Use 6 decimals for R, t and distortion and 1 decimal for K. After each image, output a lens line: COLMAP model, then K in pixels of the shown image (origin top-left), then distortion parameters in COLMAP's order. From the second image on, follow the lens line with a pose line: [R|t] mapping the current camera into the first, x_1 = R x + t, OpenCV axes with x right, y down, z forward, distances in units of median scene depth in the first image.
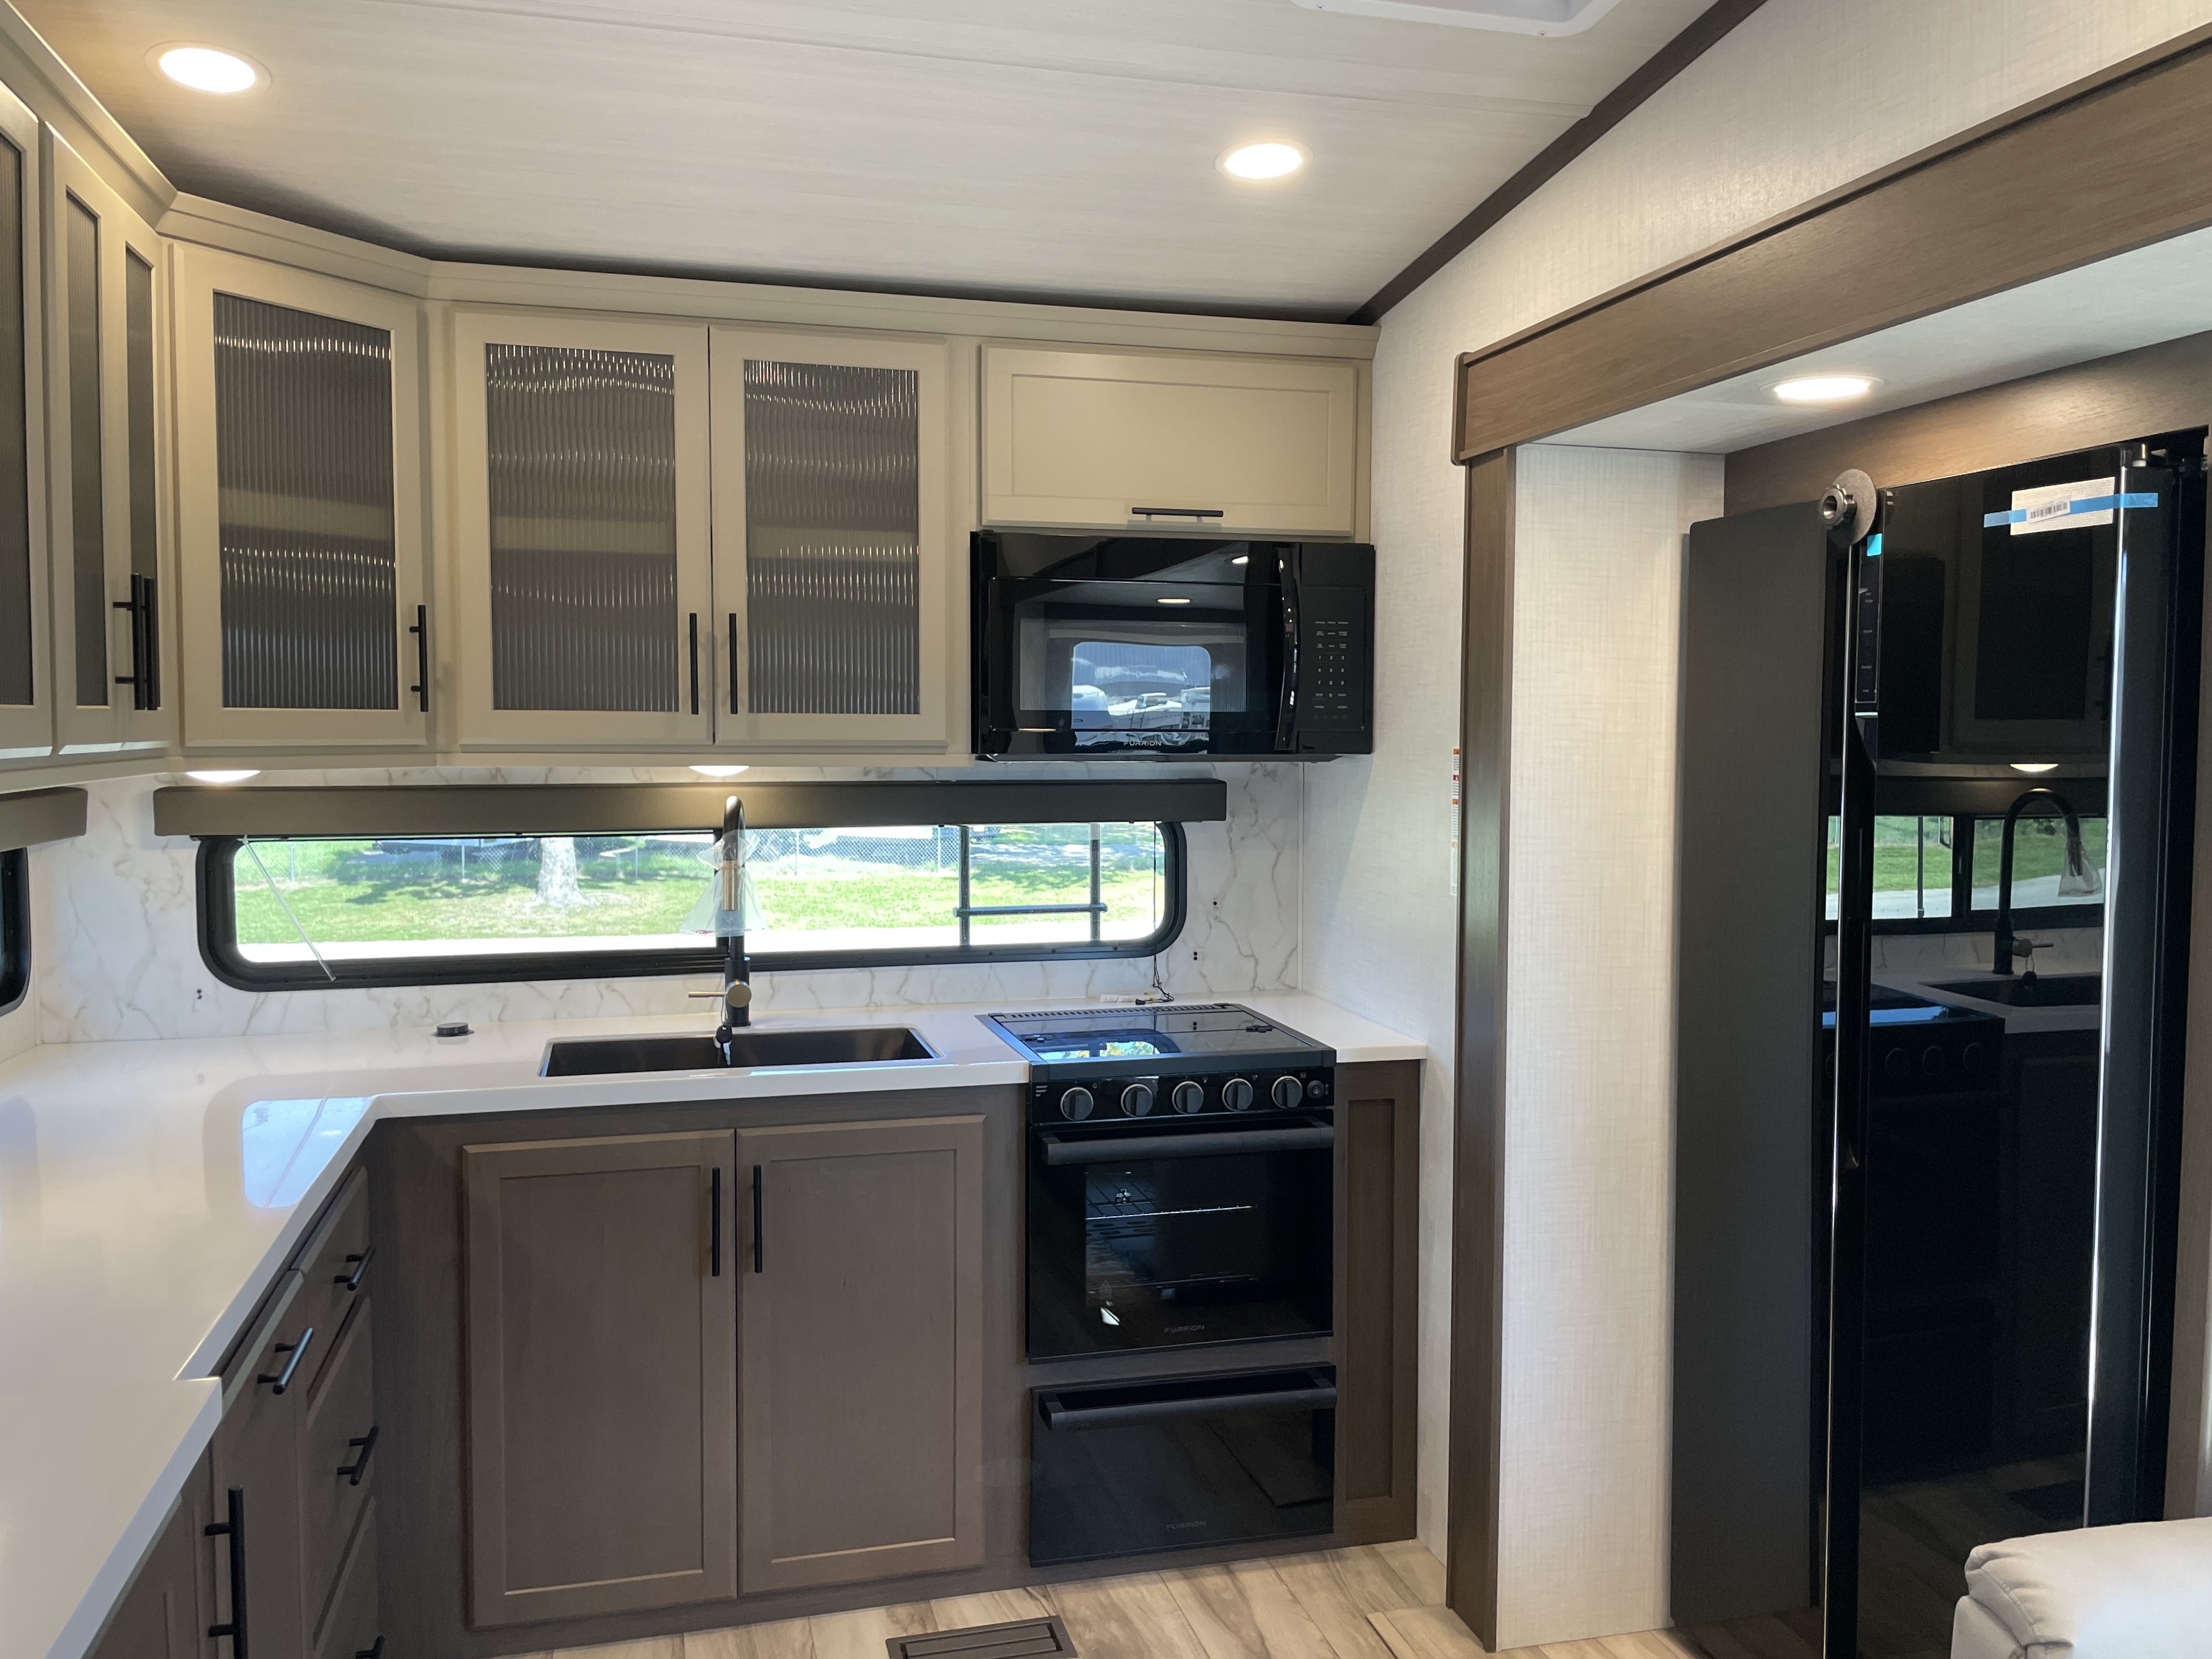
lens RADIAL K [[1706.6, 0, 1106.0], [0, 1706.6, 829.5], [0, 0, 1]] dist [0.004499, 0.001143]
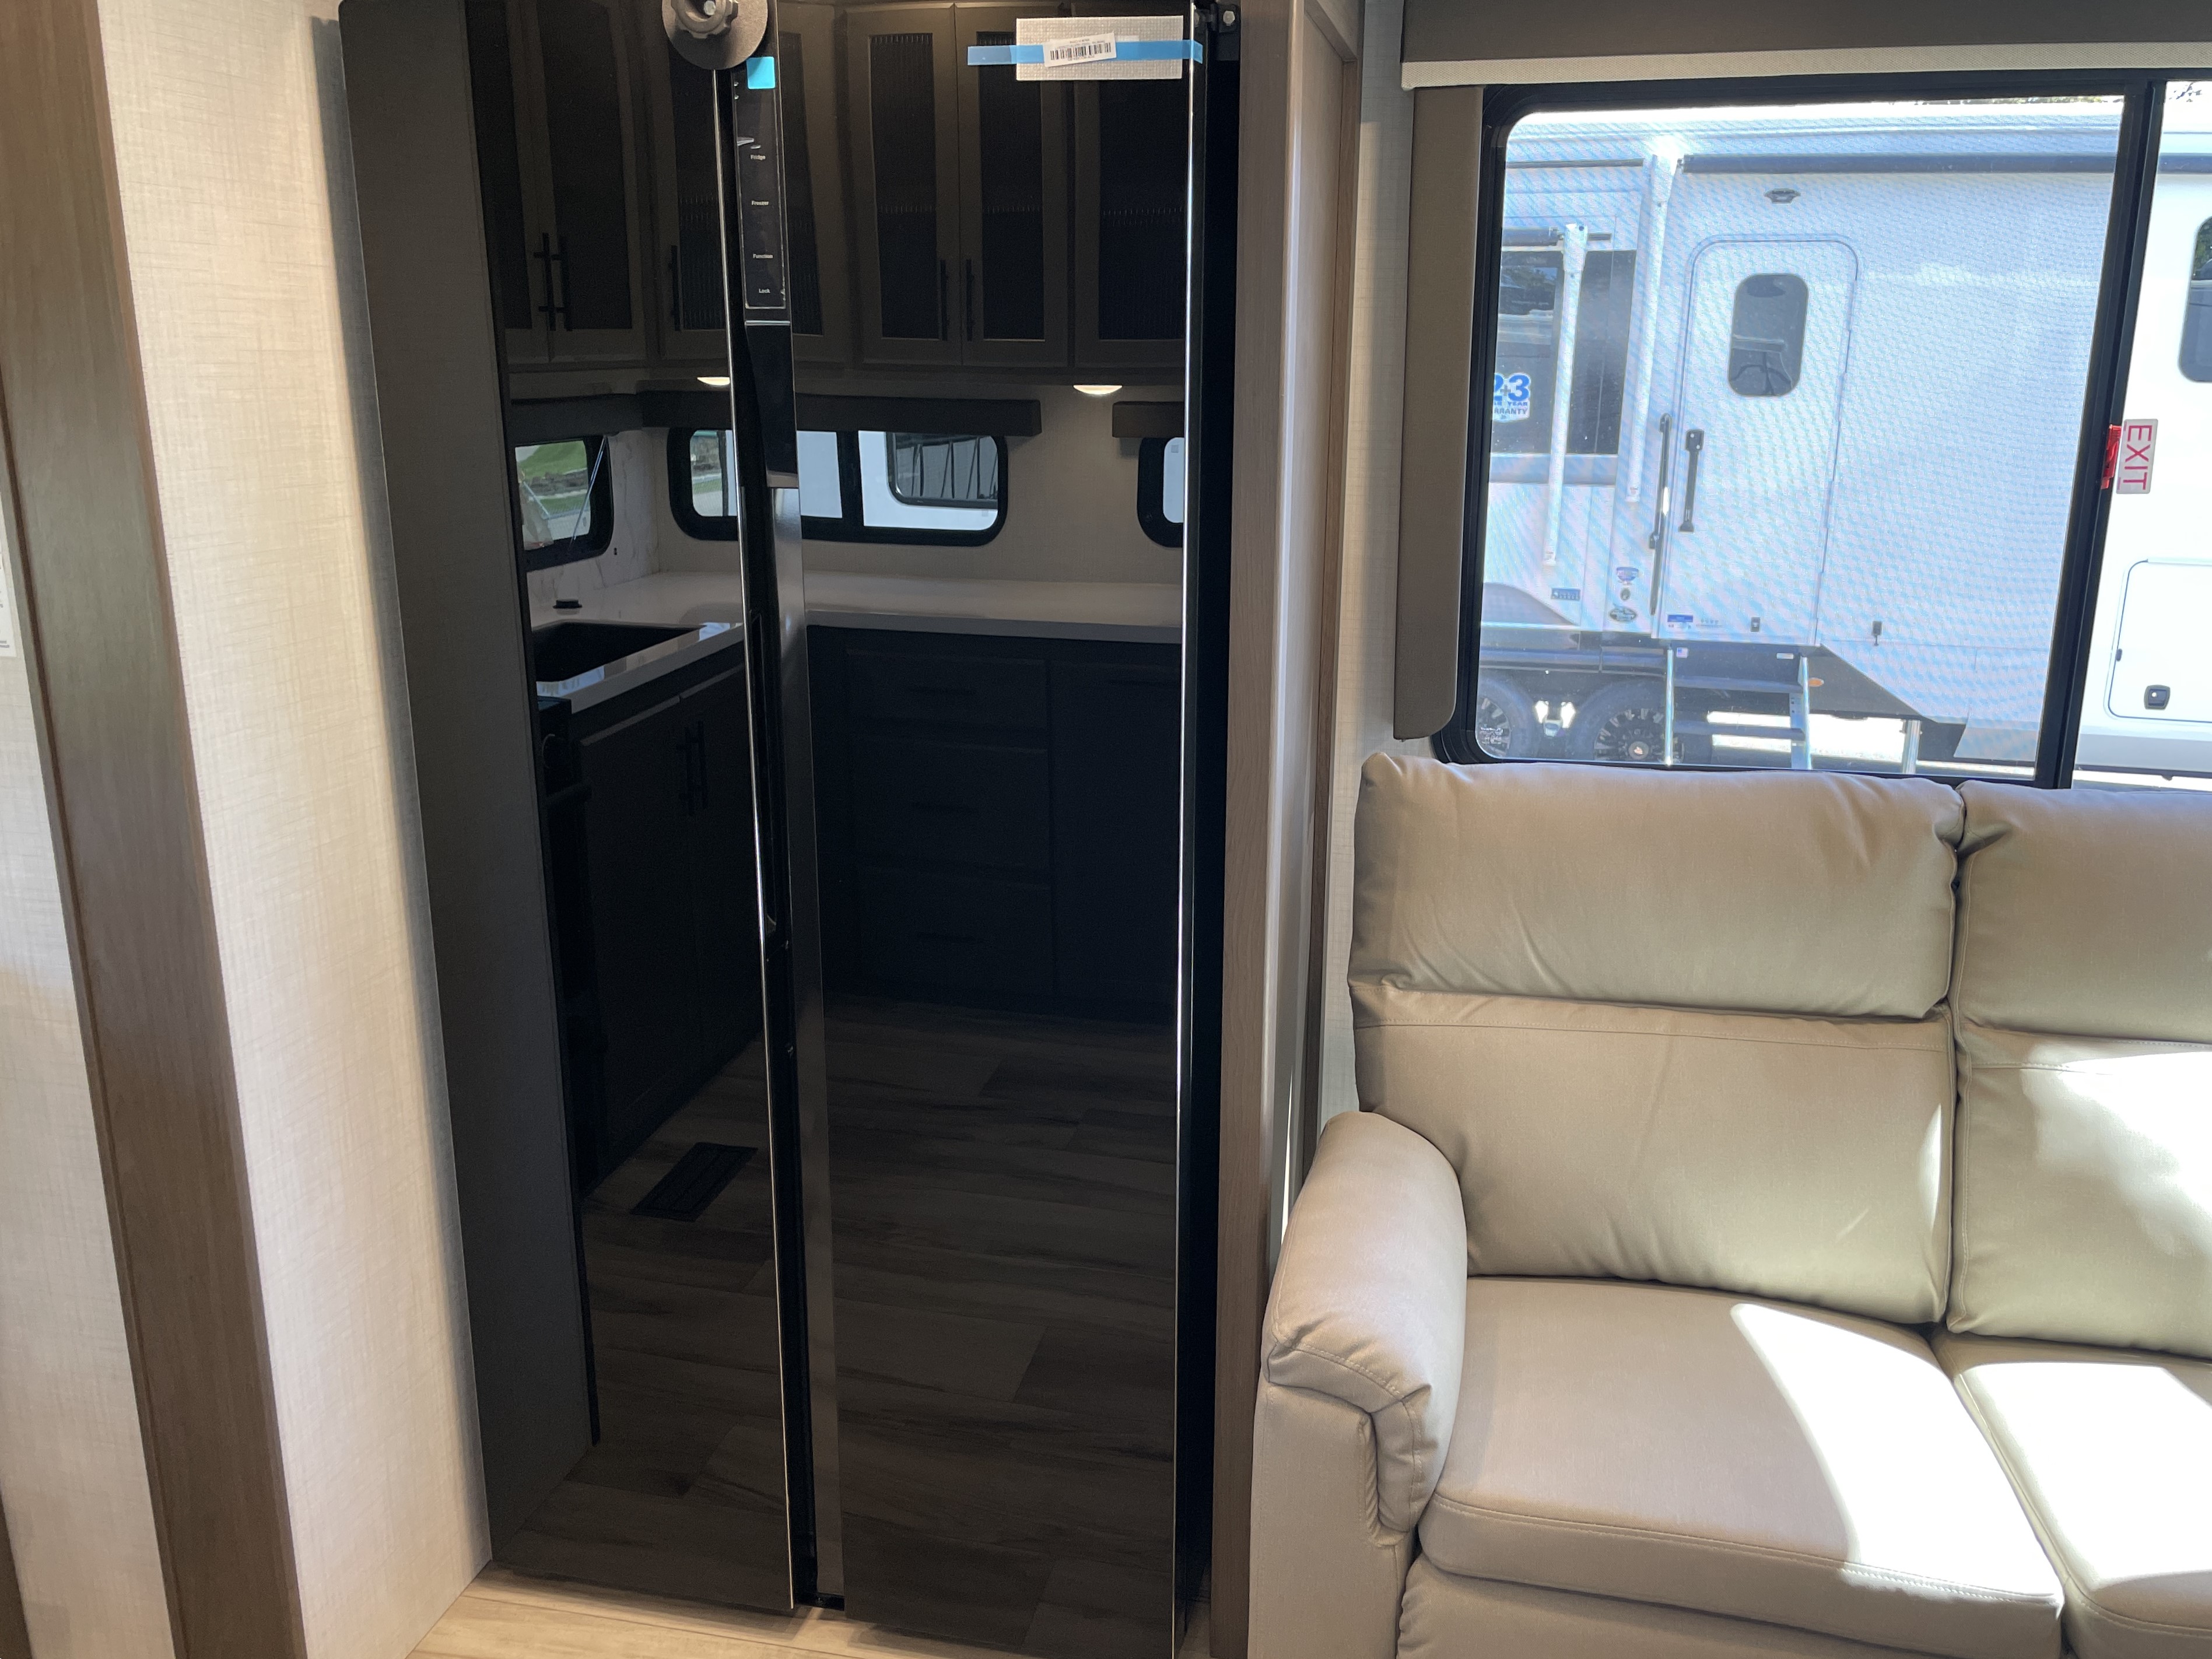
lens RADIAL K [[1753.1, 0, 1106.0], [0, 1753.1, 829.5], [0, 0, 1]] dist [0.004874, -0.002139]
pose [[0.453038, -0.230905, 0.861069, -0.181020], [0.050903, 0.970999, 0.233602, -0.027277], [-0.890037, -0.062000, 0.451653, 0.545187]]
